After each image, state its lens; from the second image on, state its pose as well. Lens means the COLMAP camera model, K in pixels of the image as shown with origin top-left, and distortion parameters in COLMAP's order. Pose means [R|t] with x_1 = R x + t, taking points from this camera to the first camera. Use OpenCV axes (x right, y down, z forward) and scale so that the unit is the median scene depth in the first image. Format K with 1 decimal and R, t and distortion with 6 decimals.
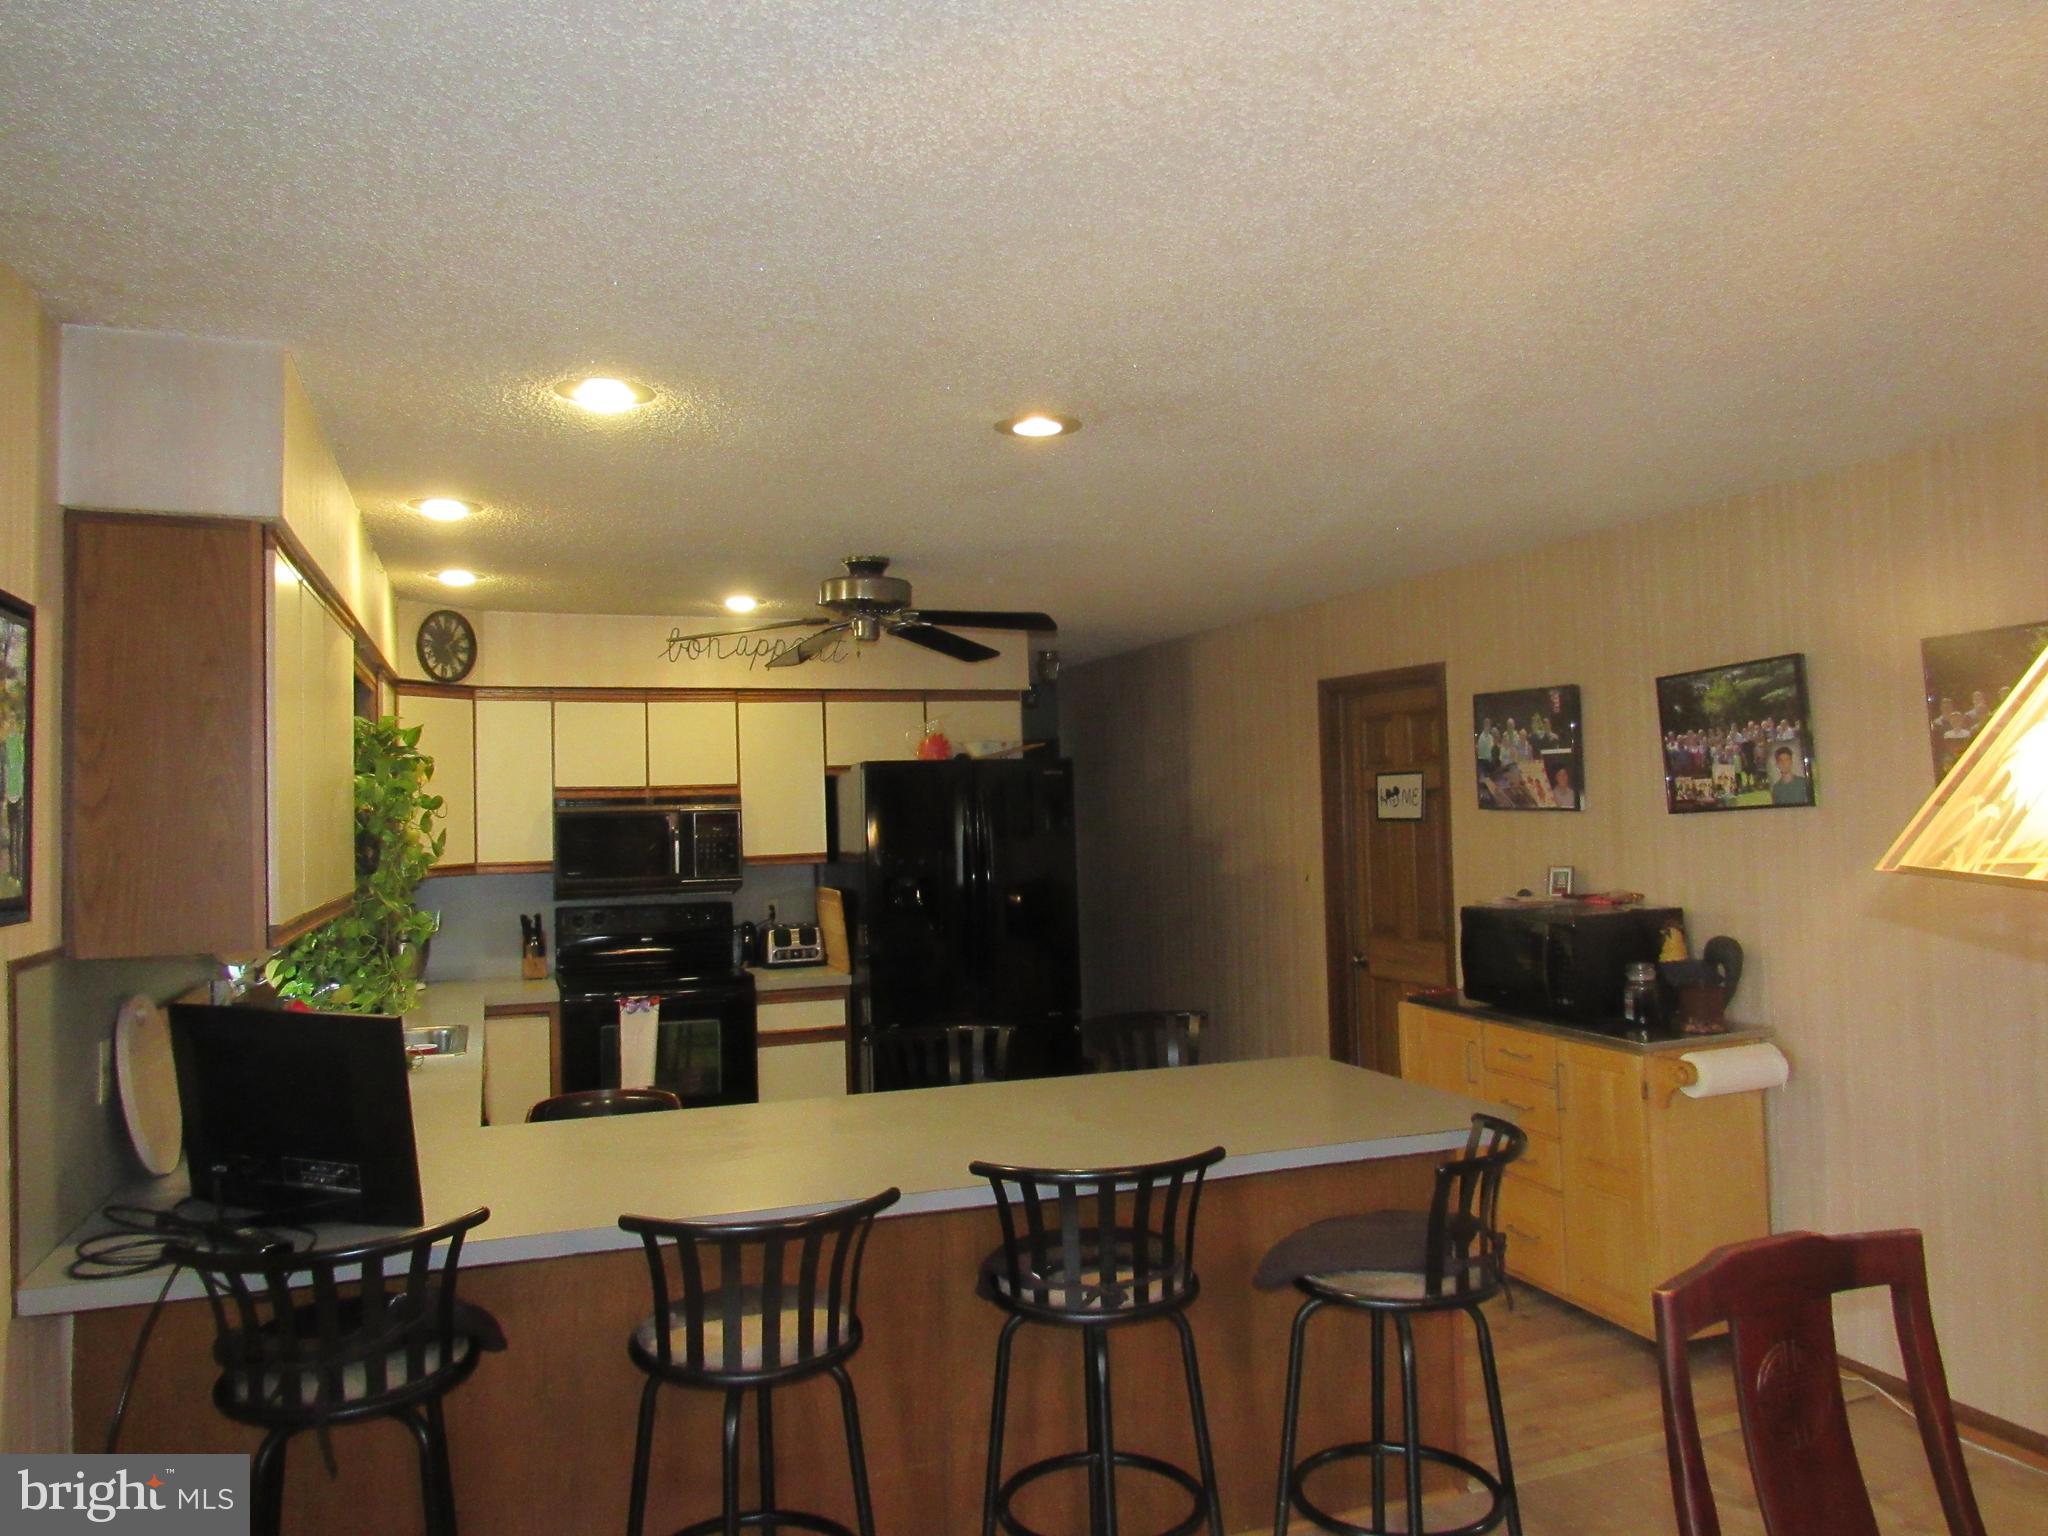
lens RADIAL K [[1463.0, 0, 1021.2], [0, 1463.0, 778.8], [0, 0, 1]] dist [-0.024844, 0.002781]
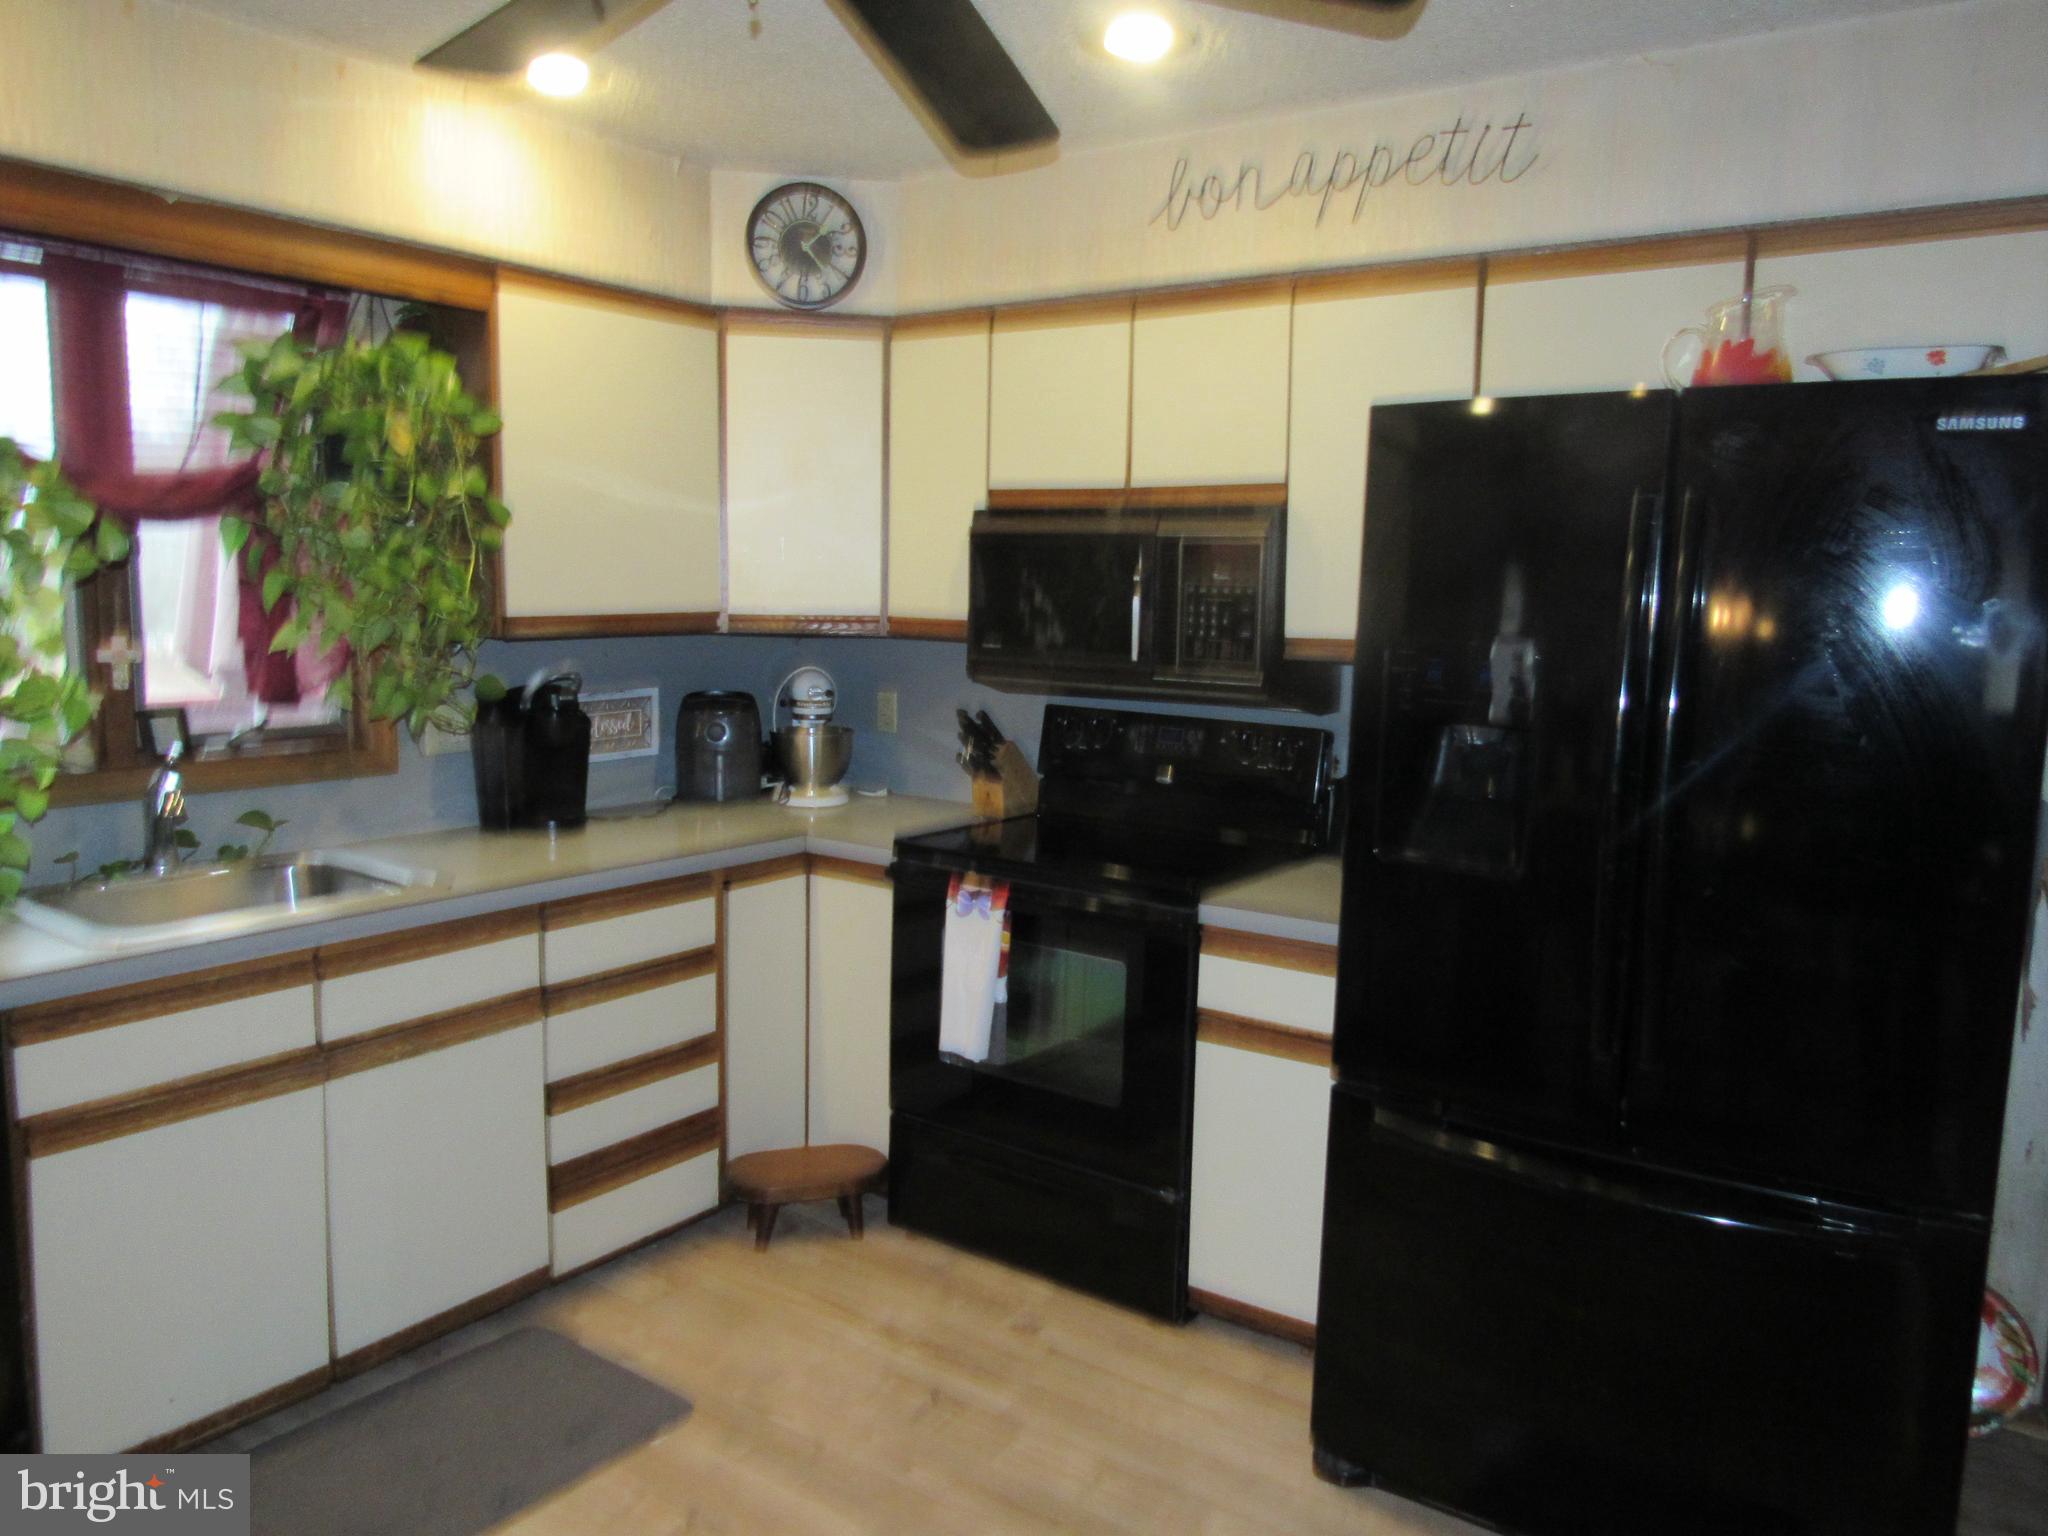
lens RADIAL K [[1463.0, 0, 1021.2], [0, 1463.0, 778.8], [0, 0, 1]] dist [-0.024844, 0.002781]
pose [[0.571804, 0.140347, -0.808296, 0.157819], [-0.022475, 0.987568, 0.155576, 0.028329], [0.820082, -0.070793, 0.567850, 0.689330]]
